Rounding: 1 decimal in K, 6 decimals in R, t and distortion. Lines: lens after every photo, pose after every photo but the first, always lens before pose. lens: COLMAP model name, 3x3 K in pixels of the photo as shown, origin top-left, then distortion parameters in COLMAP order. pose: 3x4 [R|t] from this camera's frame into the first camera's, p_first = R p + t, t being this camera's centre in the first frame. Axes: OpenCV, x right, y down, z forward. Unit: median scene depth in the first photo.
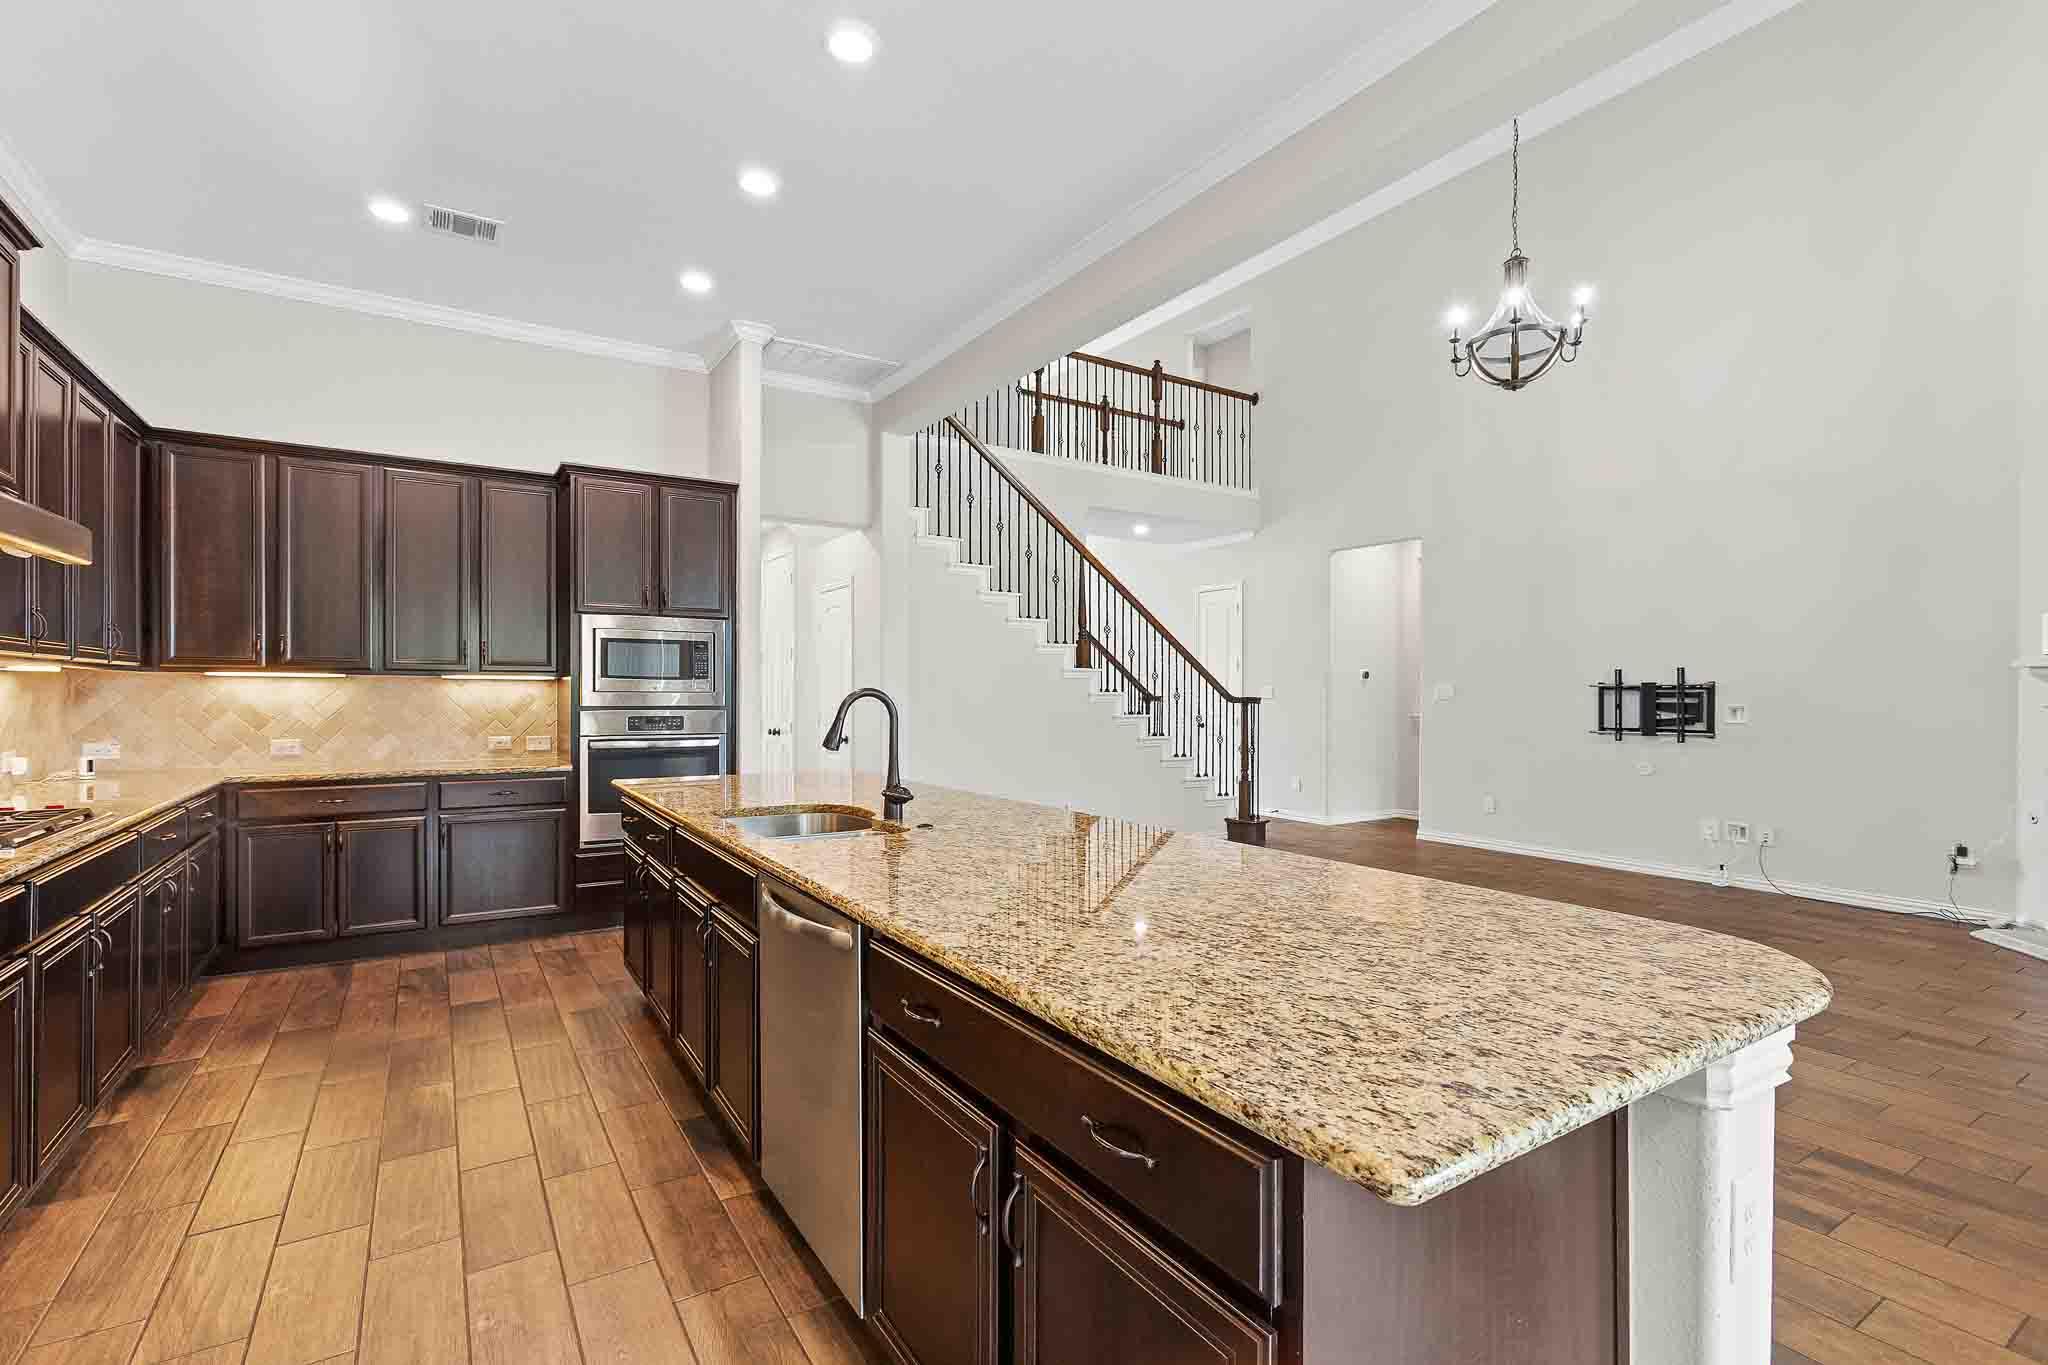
lens RADIAL K [[942.5, 0, 1006.8], [0, 942.5, 689.1], [0, 0, 1]] dist [0.014108, 0.003086]
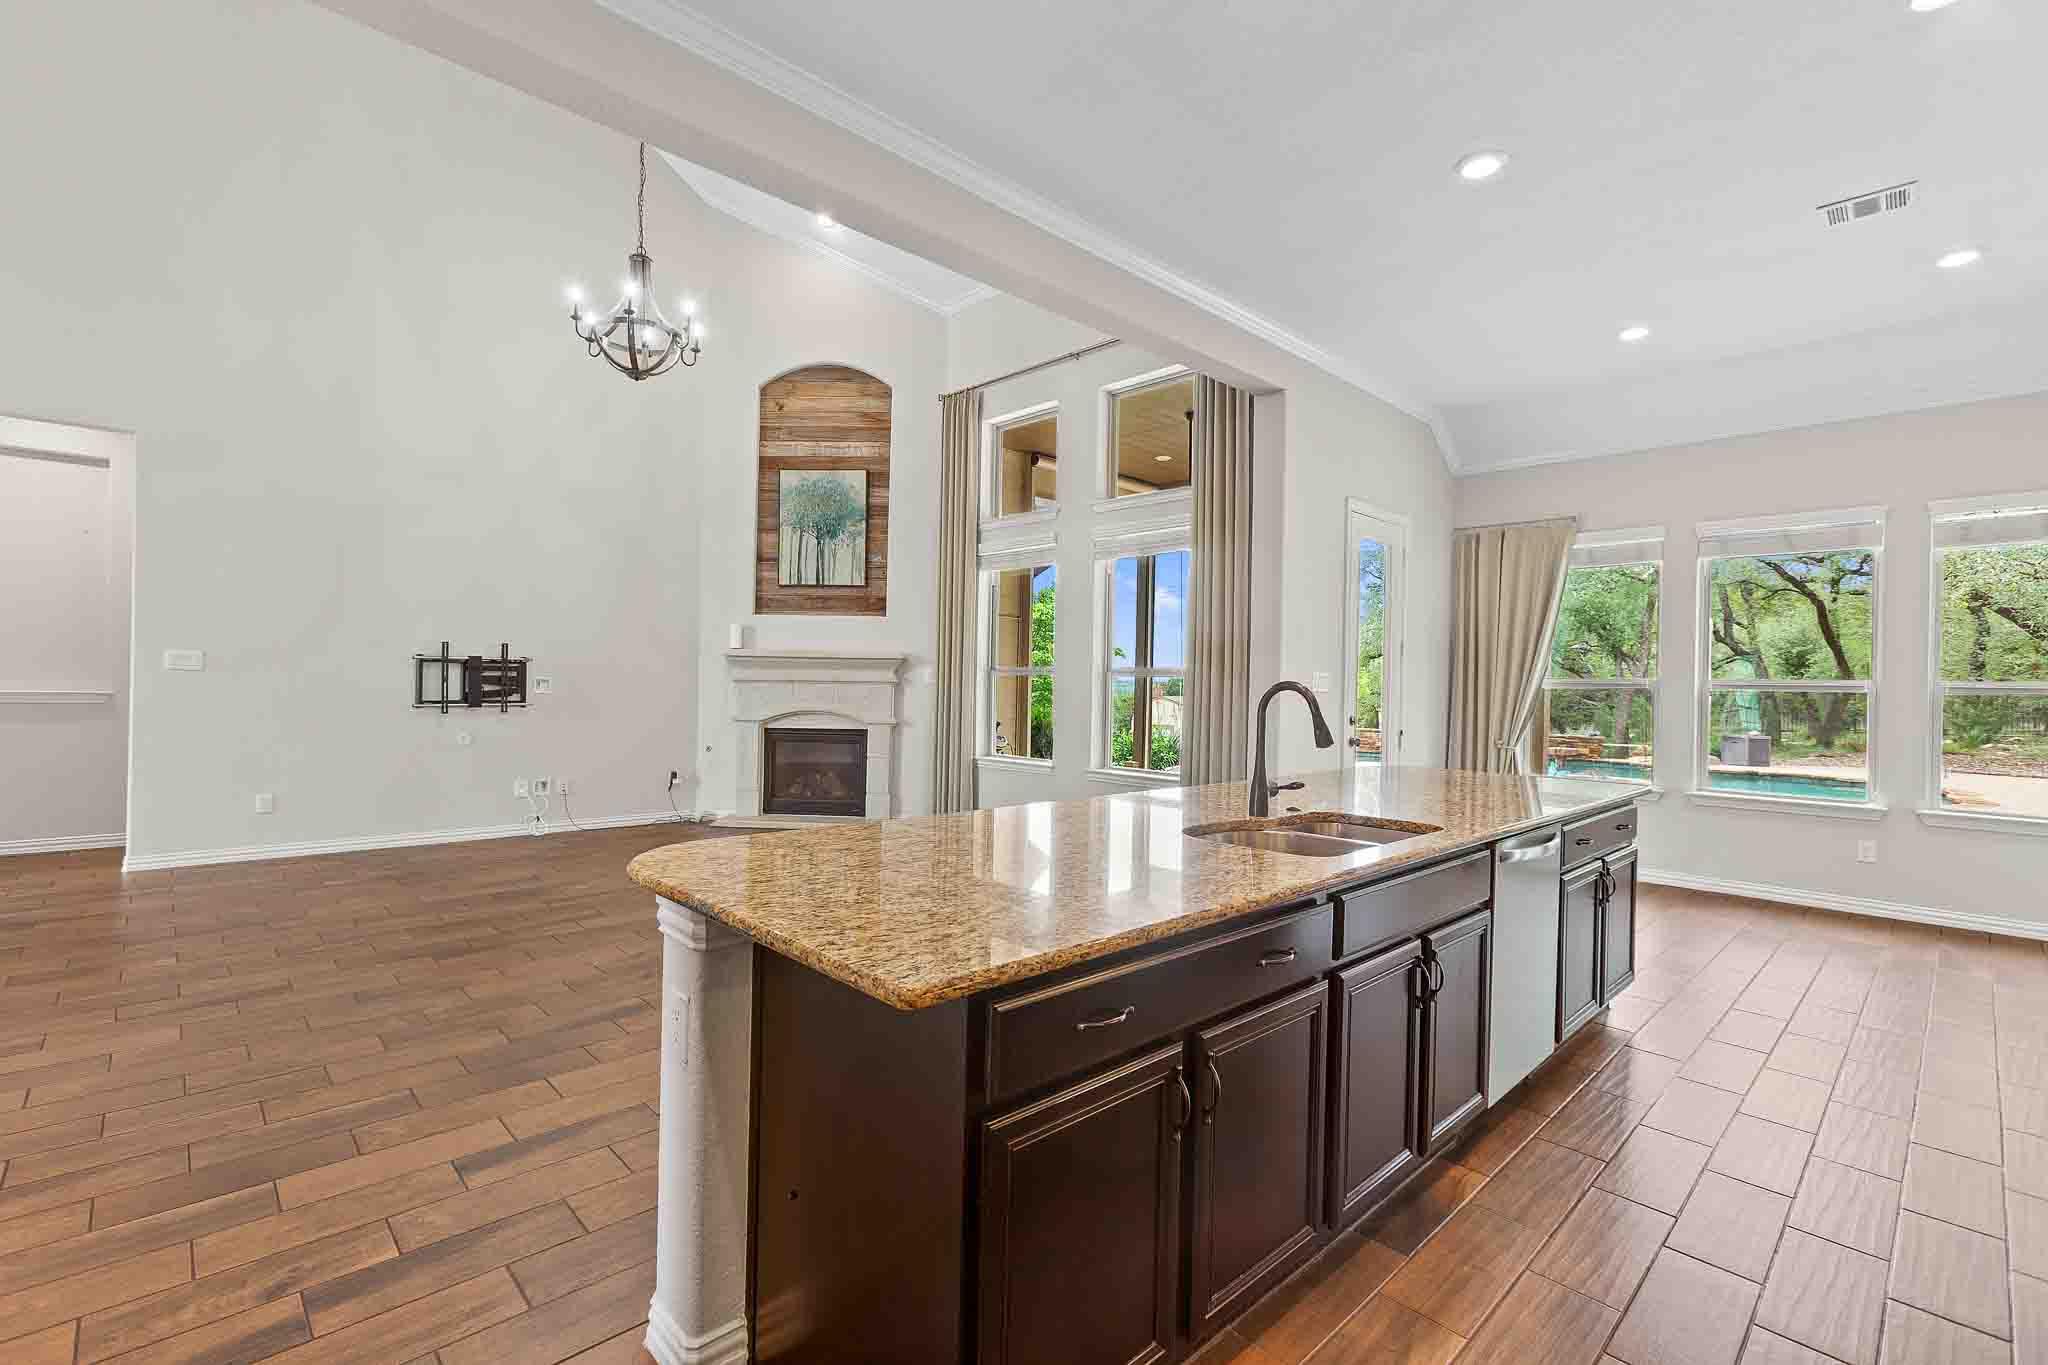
lens RADIAL K [[942.5, 0, 1002.7], [0, 942.5, 678.0], [0, 0, 1]] dist [0.014108, 0.003086]
pose [[-0.197233, -0.005828, 0.980339, -0.459560], [-0.023629, 0.999720, 0.001190, 0.001857], [-0.980072, -0.022930, -0.197315, 0.643234]]
